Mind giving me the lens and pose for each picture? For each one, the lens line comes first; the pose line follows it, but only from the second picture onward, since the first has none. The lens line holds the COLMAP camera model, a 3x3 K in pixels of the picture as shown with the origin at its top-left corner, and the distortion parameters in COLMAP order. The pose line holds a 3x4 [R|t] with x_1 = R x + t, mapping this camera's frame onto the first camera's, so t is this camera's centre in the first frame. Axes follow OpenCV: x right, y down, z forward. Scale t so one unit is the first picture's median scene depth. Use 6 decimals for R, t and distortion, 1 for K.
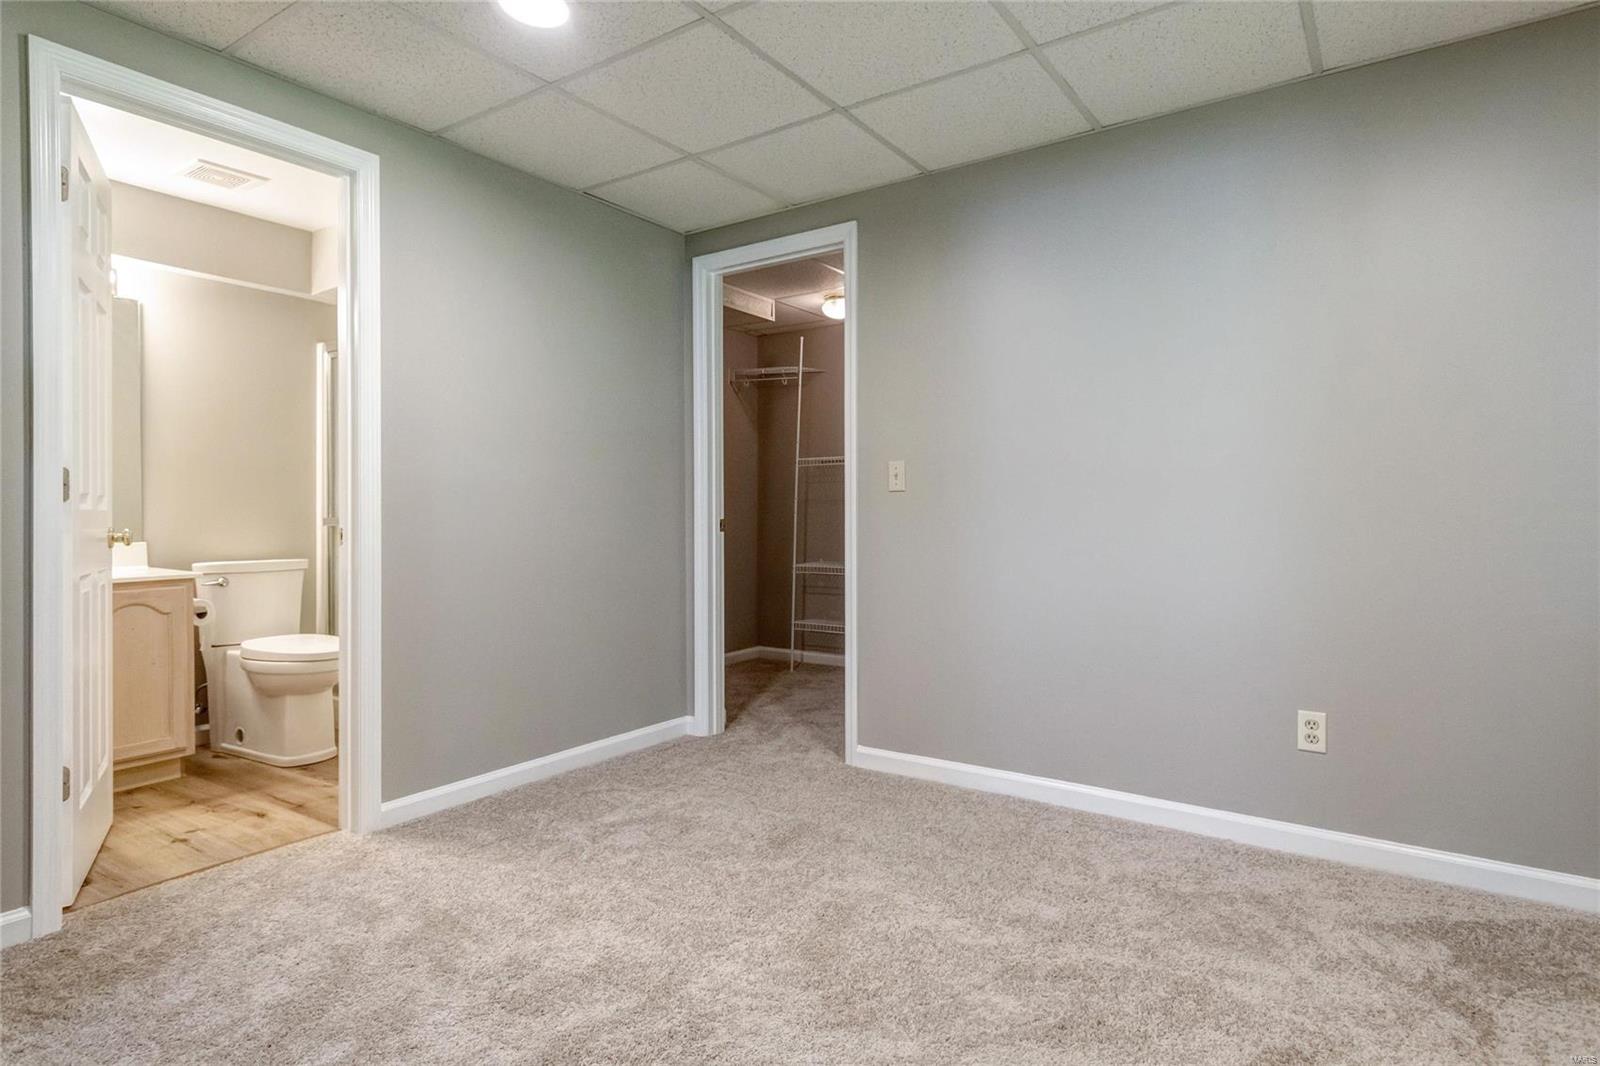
lens RADIAL K [[862.0, 0, 798.3], [0, 862.0, 517.5], [0, 0, 1]] dist [0.011275, -0.004450]
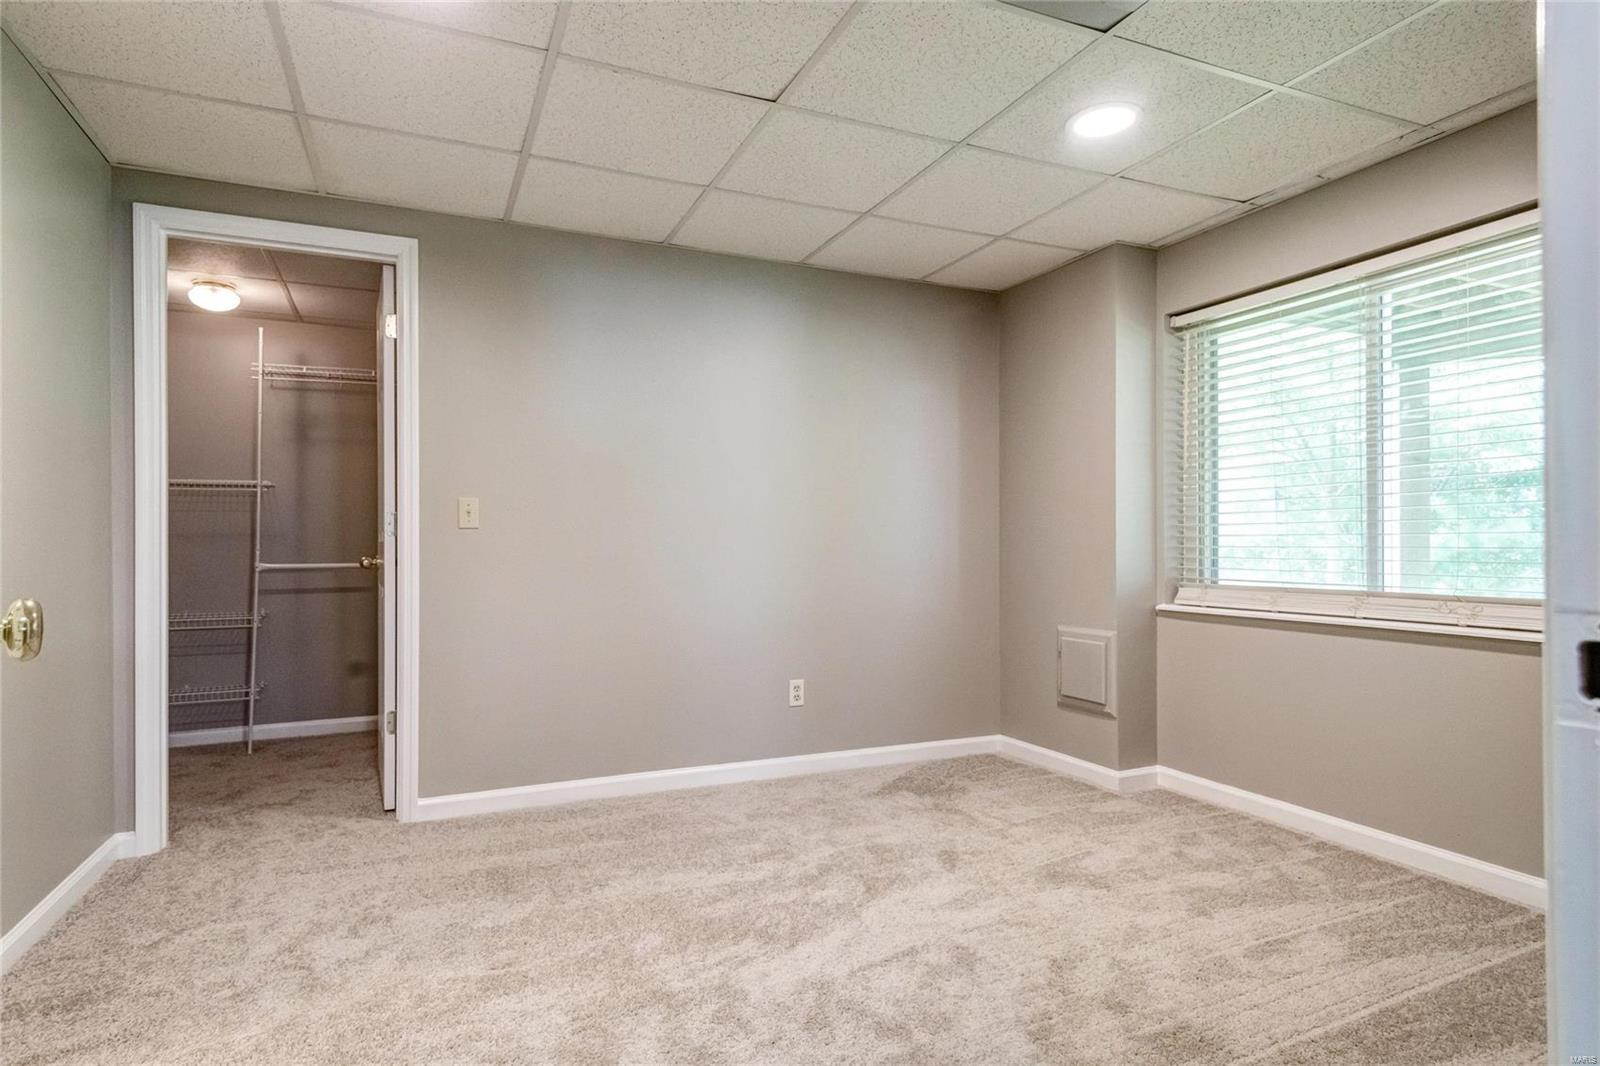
lens RADIAL K [[862.0, 0, 800.3], [0, 862.0, 544.0], [0, 0, 1]] dist [0.011275, -0.004450]
pose [[0.513500, 0.004390, 0.858078, -0.706459], [0.007679, 0.999923, -0.009711, 0.001011], [-0.858055, 0.011576, 0.513427, 0.216165]]
